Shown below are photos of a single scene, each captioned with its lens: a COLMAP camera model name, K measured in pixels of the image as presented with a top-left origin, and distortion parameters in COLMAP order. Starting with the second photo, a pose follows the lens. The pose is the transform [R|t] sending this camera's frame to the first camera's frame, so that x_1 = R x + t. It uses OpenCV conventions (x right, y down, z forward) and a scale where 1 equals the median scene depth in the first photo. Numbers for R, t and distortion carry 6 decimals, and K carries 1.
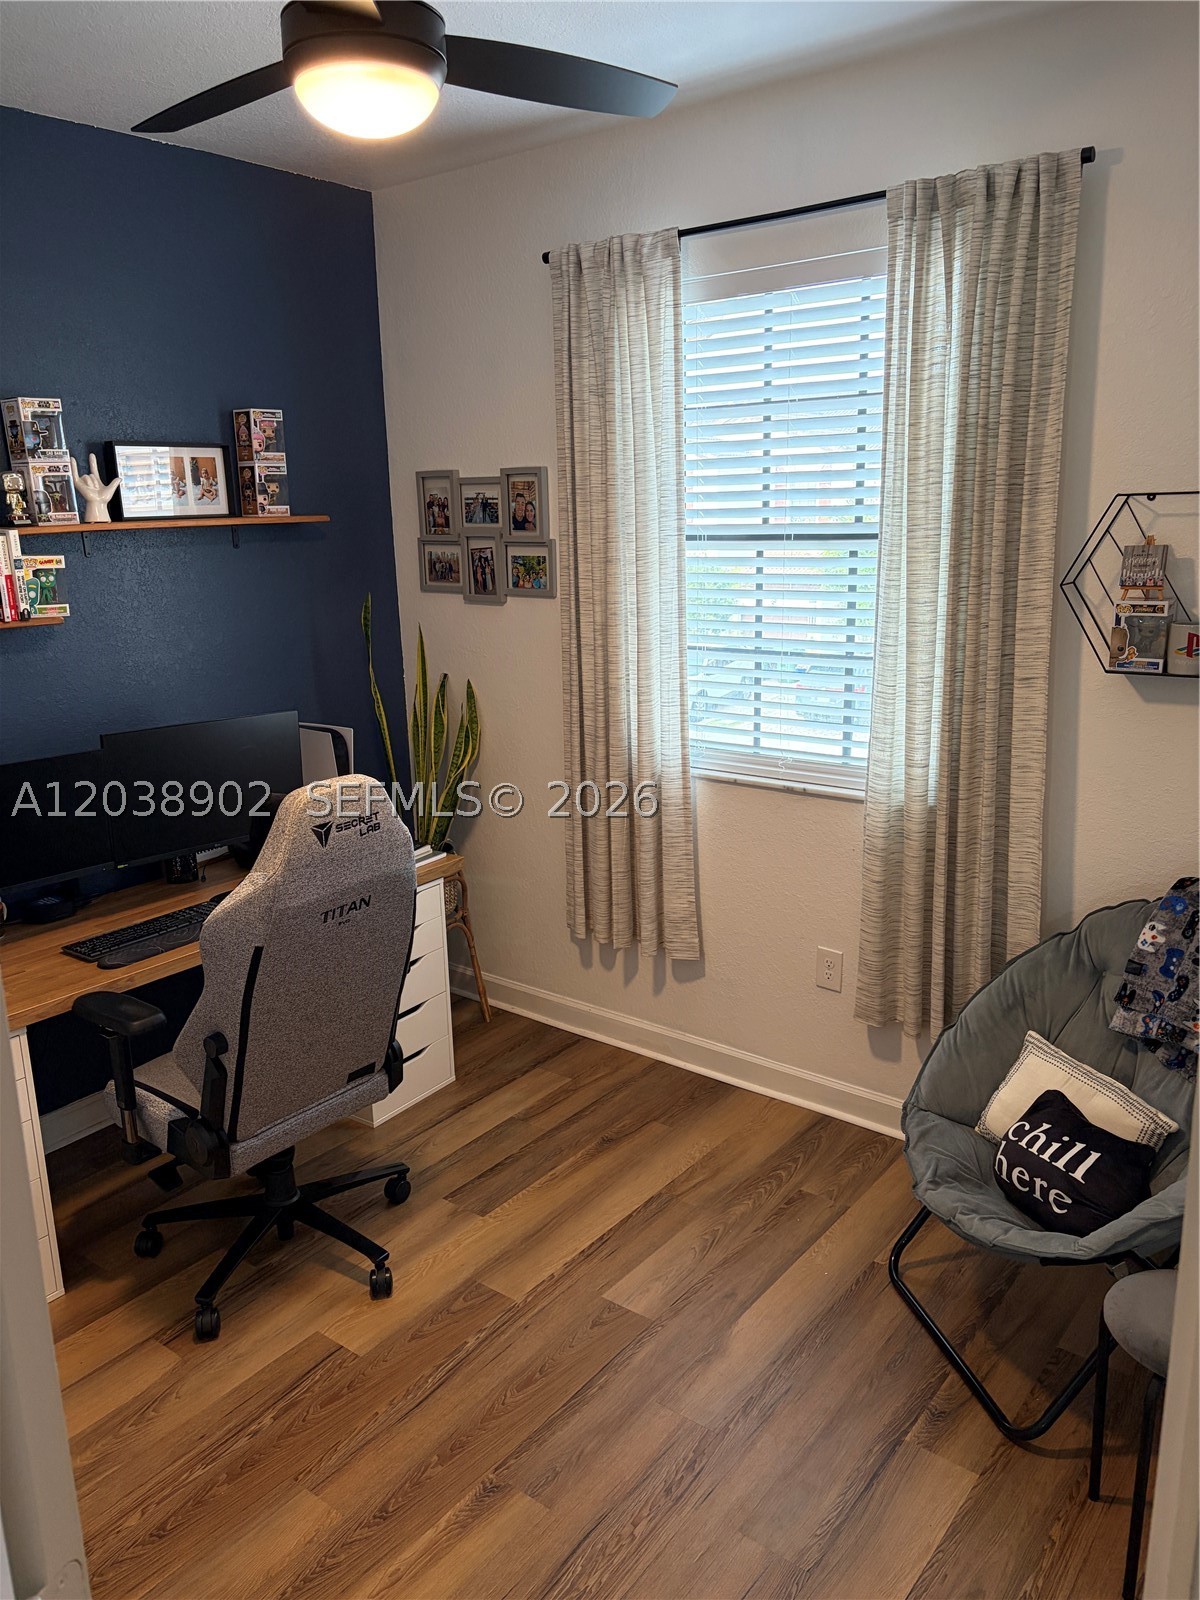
lens RADIAL K [[1213.6, 0, 596.1], [0, 1213.6, 800.2], [0, 0, 1]] dist [0.043700, -0.040878]
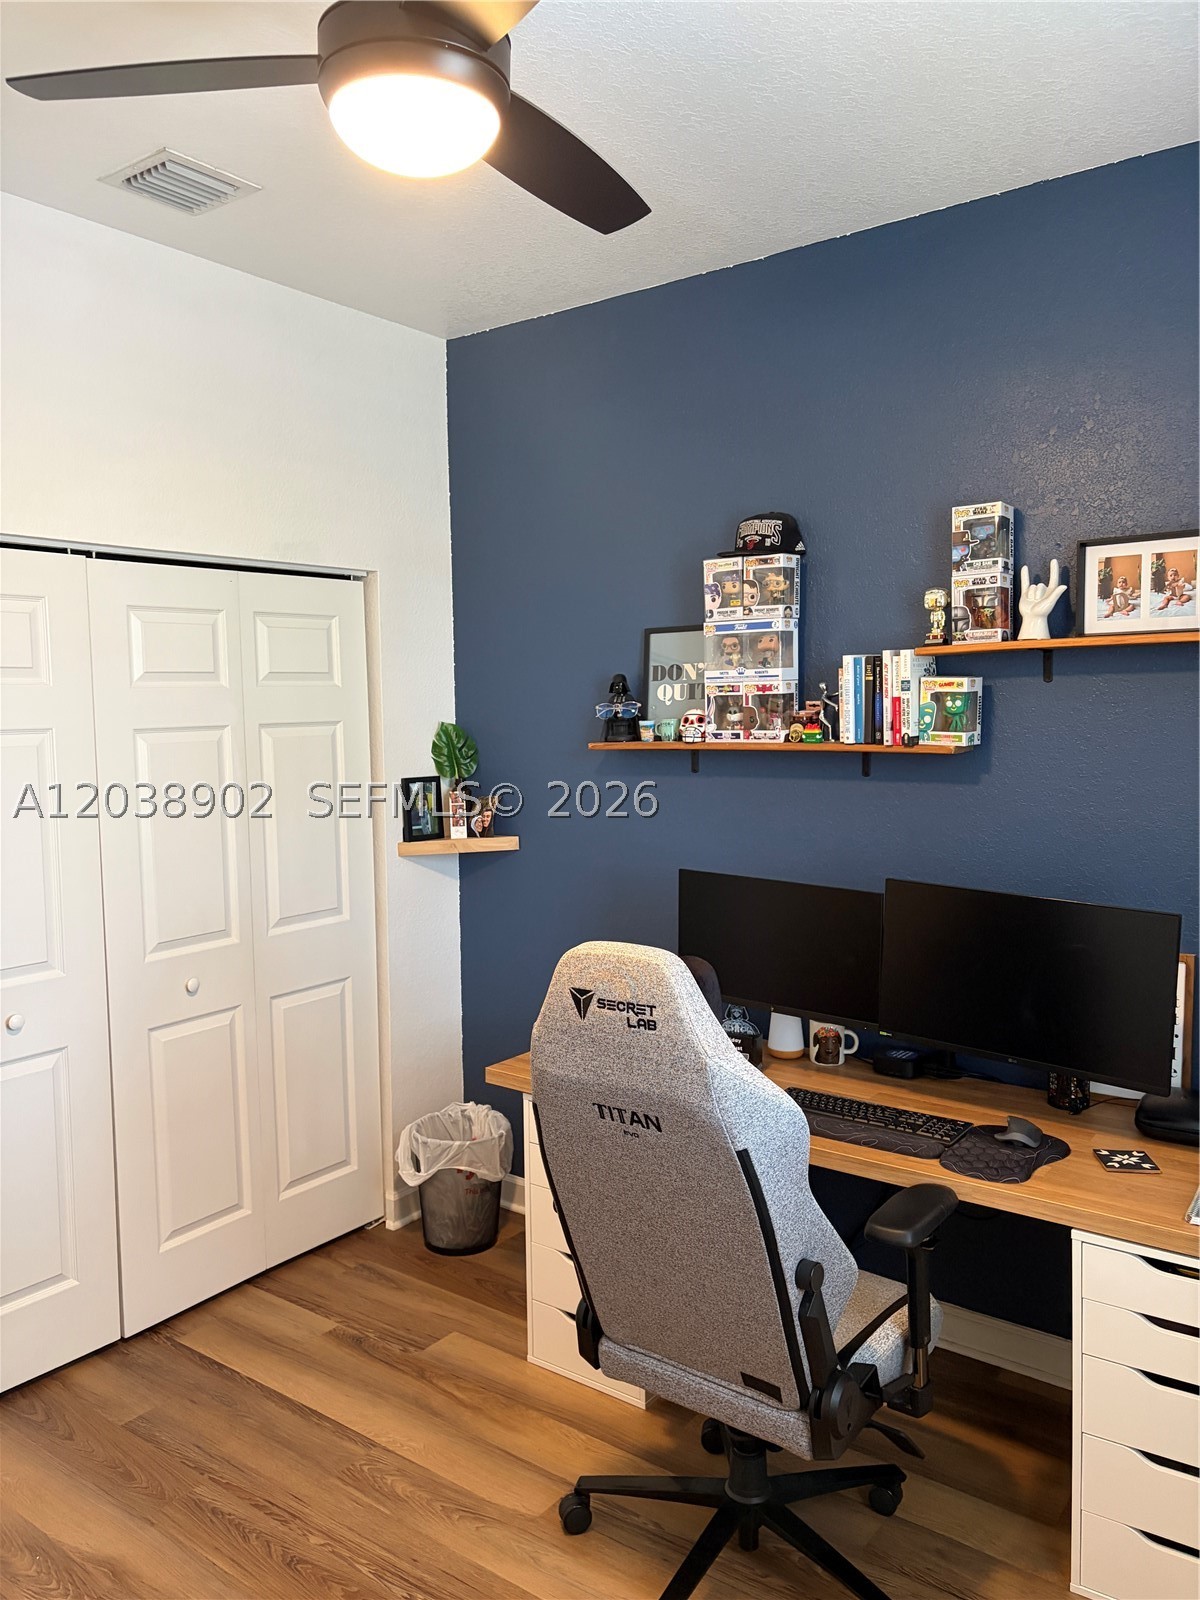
lens RADIAL K [[1213.6, 0, 596.5], [0, 1213.6, 796.3], [0, 0, 1]] dist [0.043700, -0.040878]
pose [[0.021319, 0.107206, -0.994008, 0.439786], [-0.229506, 0.968208, 0.099501, -0.146003], [0.973074, 0.226010, 0.045246, 0.731688]]
